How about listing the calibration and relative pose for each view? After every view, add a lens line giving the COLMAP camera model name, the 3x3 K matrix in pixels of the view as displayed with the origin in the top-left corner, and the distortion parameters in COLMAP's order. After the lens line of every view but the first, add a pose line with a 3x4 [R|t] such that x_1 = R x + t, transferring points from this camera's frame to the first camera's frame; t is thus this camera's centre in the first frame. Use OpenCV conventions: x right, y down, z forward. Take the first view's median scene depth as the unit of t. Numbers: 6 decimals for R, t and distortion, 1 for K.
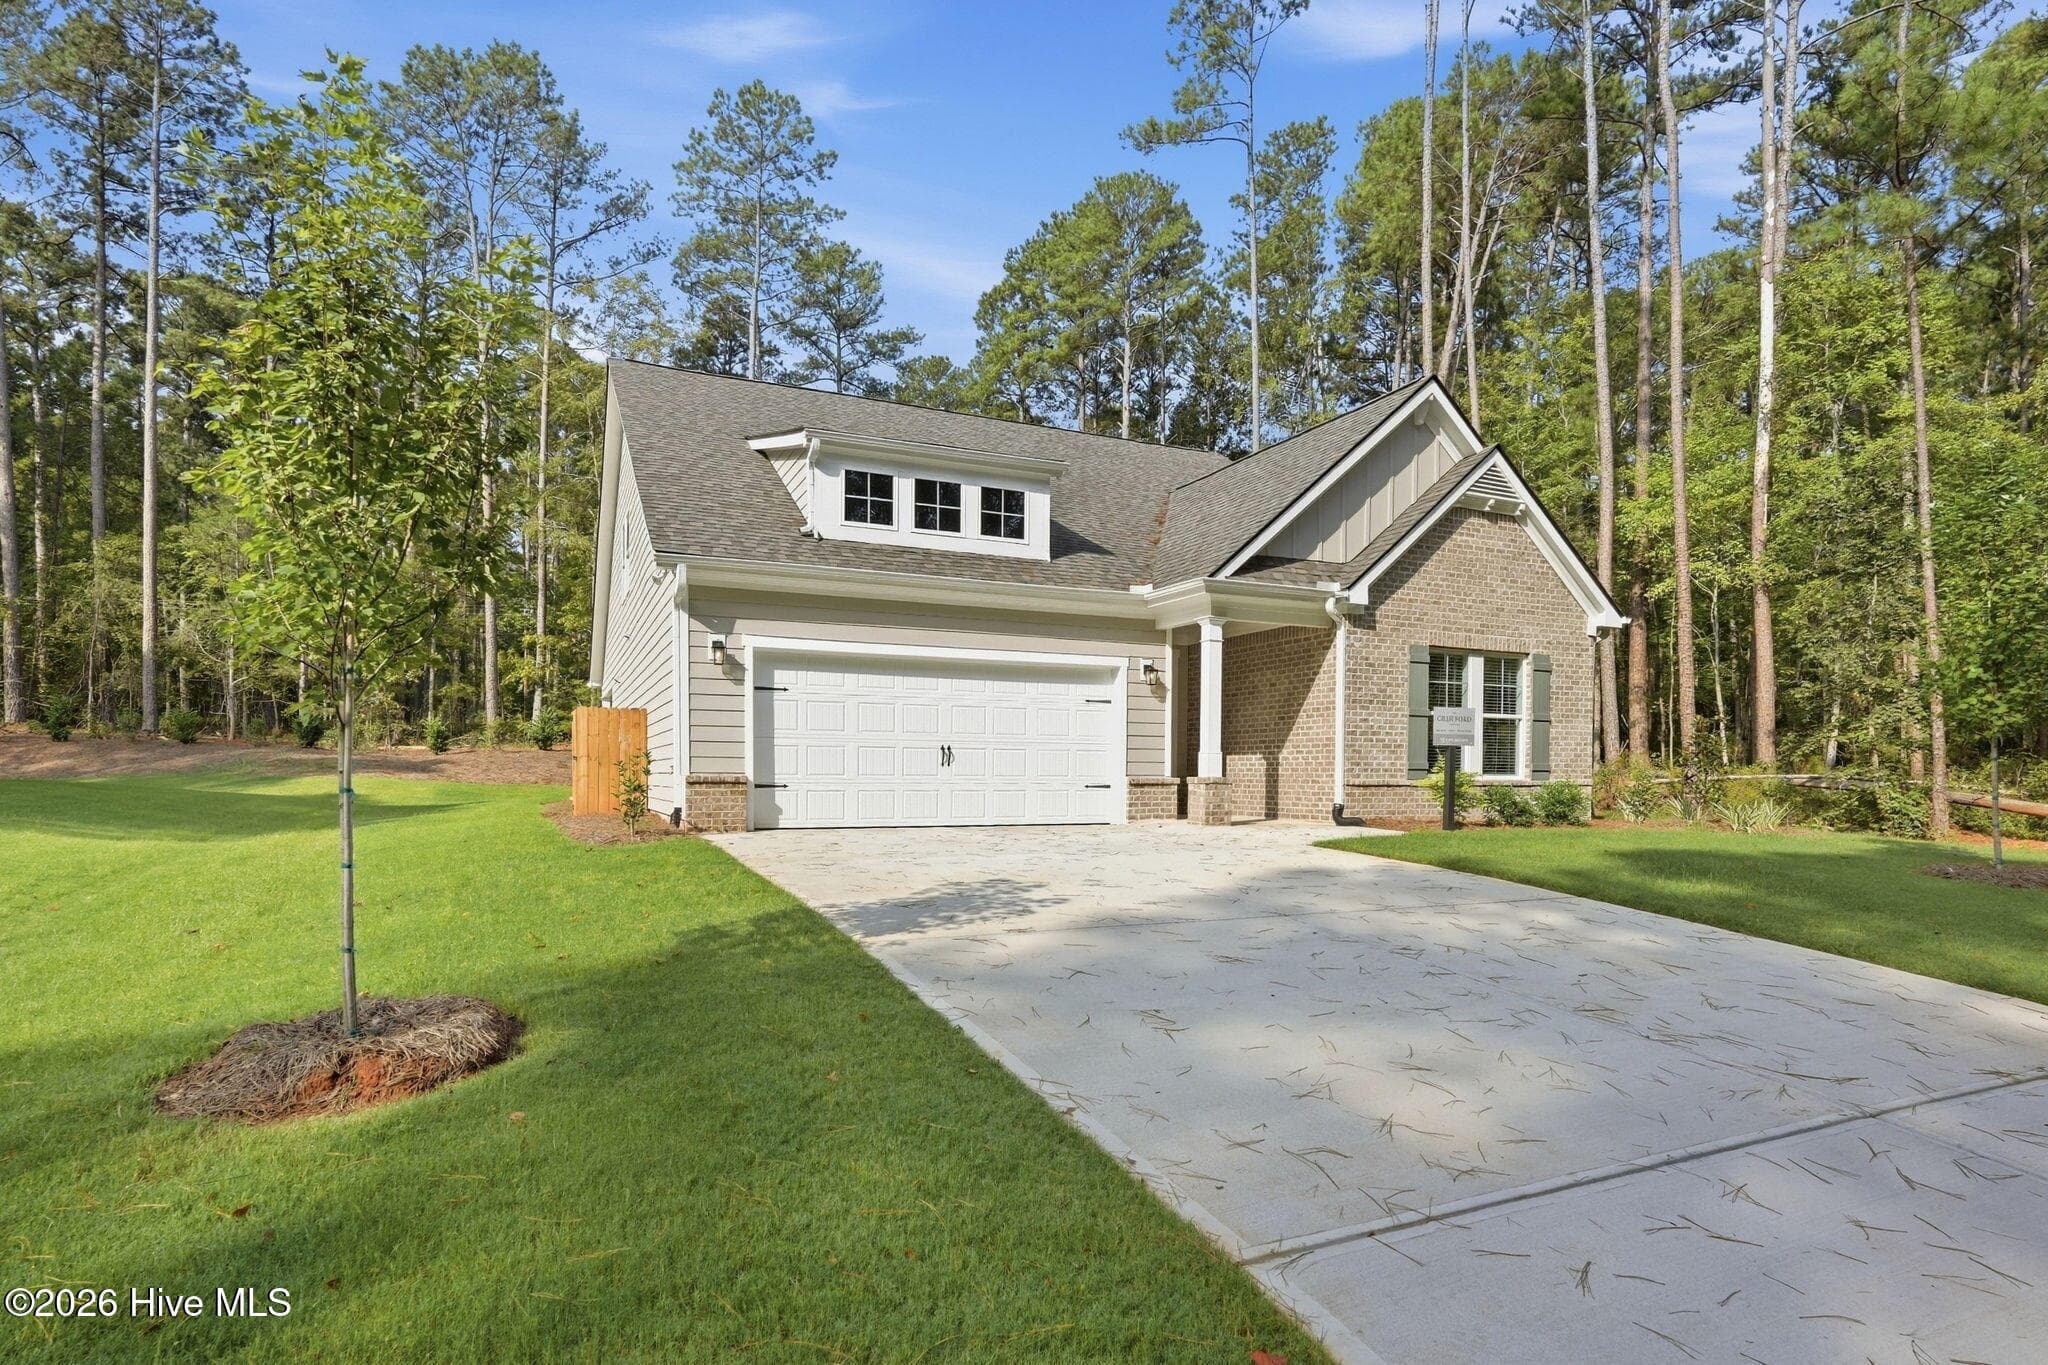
lens RADIAL K [[1049.1, 0, 1009.6], [0, 1049.1, 797.9], [0, 0, 1]] dist [-0.007323, 0.002711]
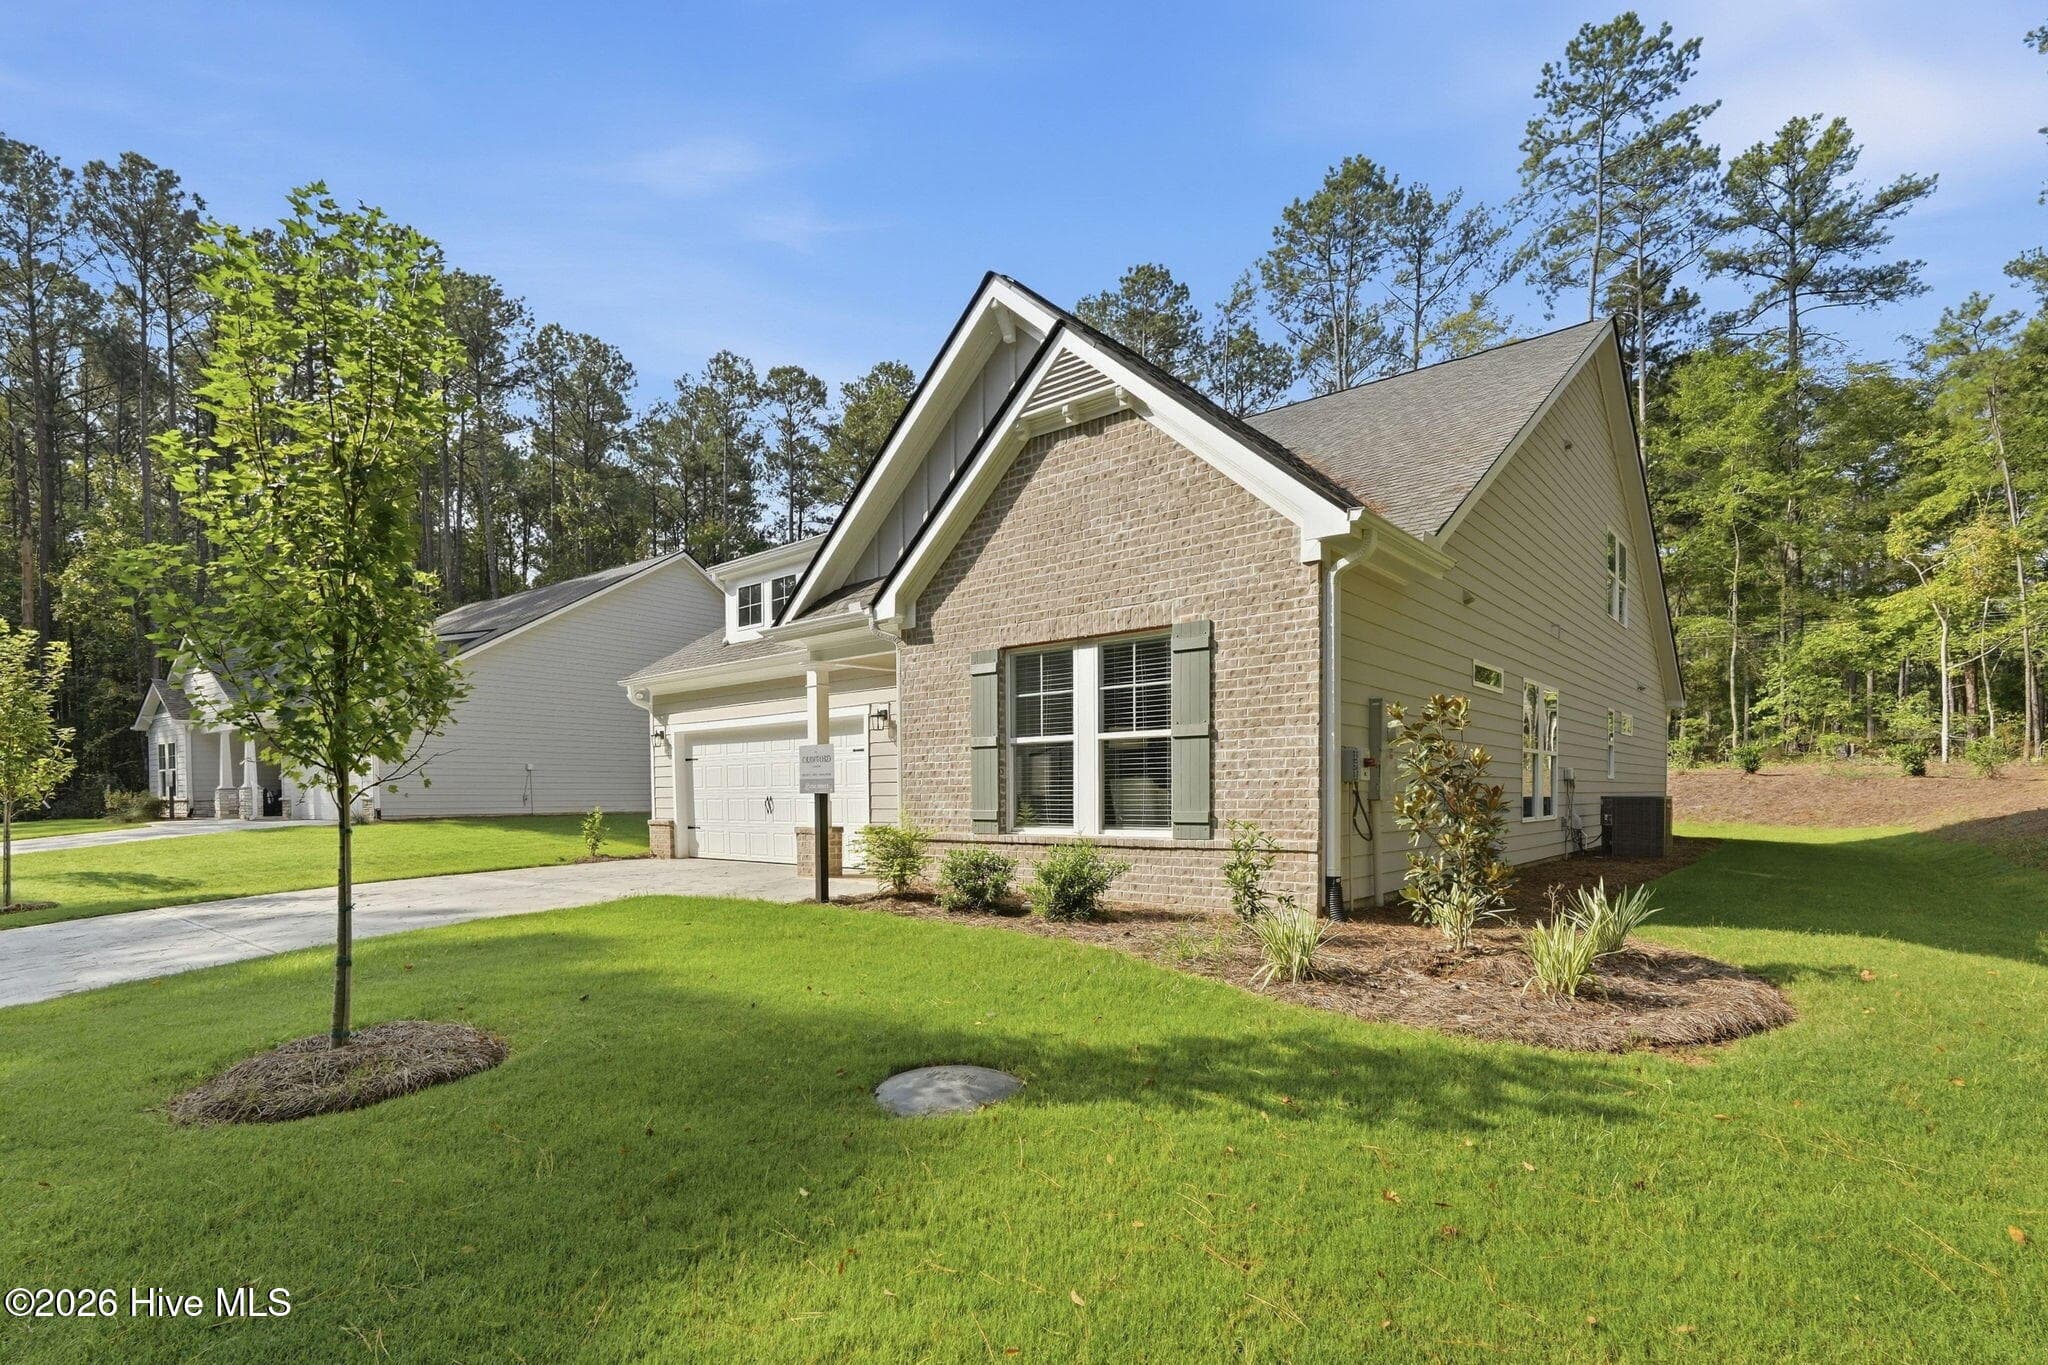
lens RADIAL K [[974.9, 0, 1057.9], [0, 974.9, 820.1], [0, 0, 1]] dist [-0.002743, 0.000337]
pose [[0.444523, 0.014765, -0.895646, 0.993043], [-0.009254, 0.999886, 0.011891, -0.035115], [0.895720, 0.003003, 0.444609, 0.720831]]
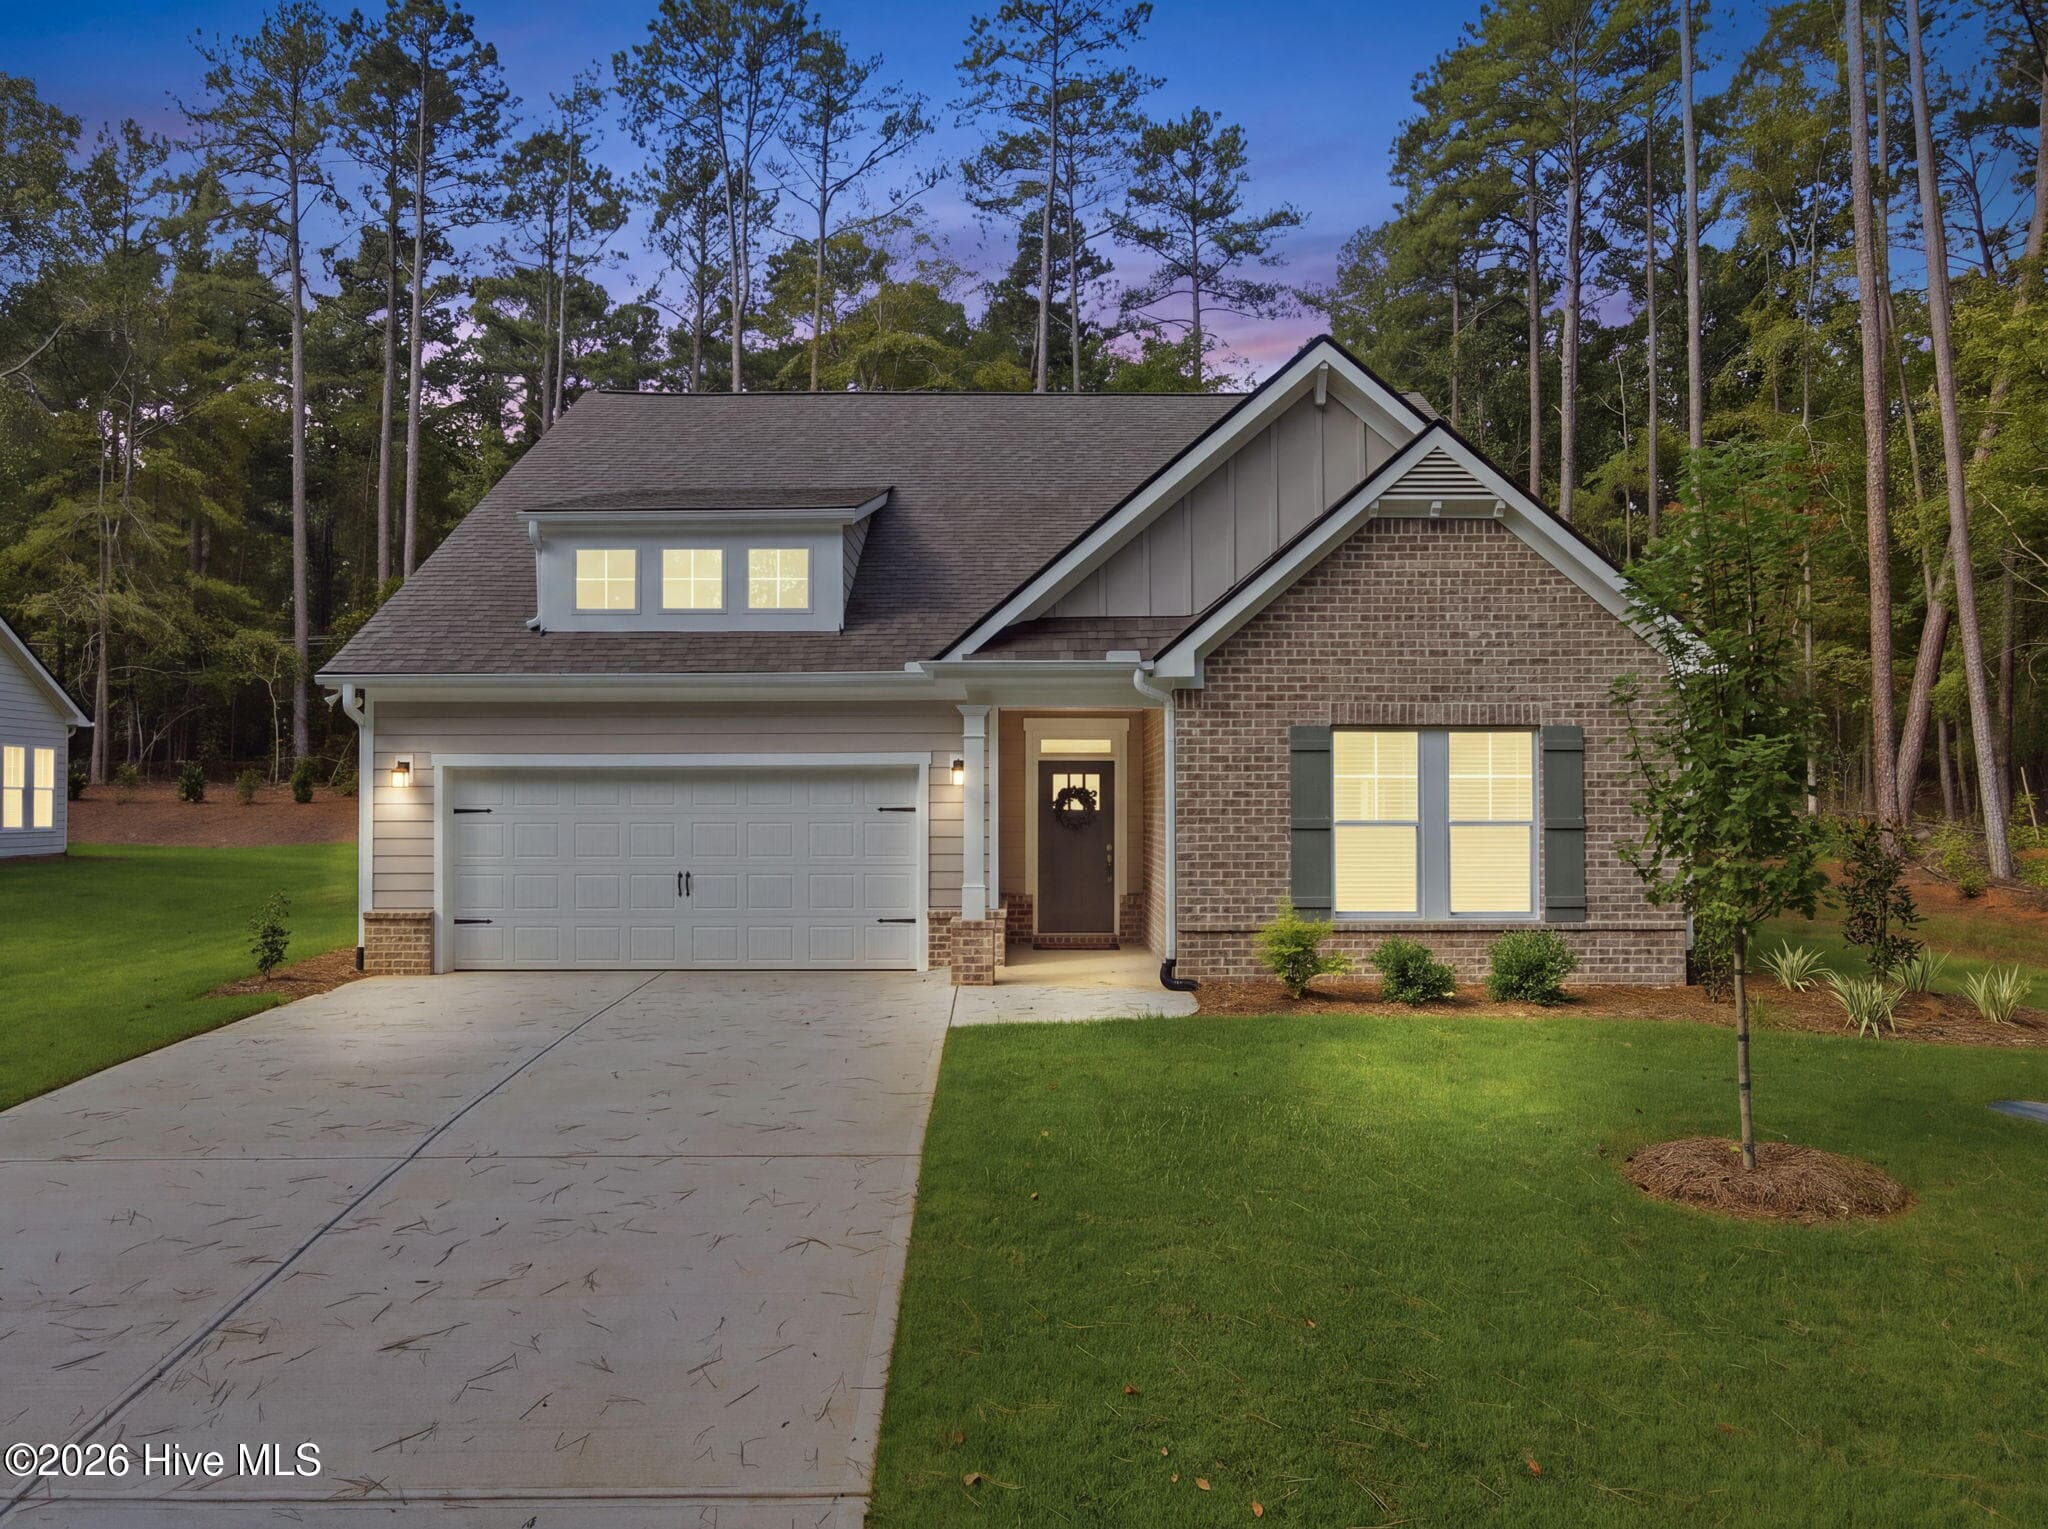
lens RADIAL K [[1482.1, 0, 1034.6], [0, 1482.1, 758.5], [0, 0, 1]] dist [-0.001532, 0.026954]
pose [[0.914676, -0.015977, -0.403872, 0.597681], [-0.002646, 0.998960, -0.045512, -0.077840], [0.404179, 0.042697, 0.913683, 0.042472]]
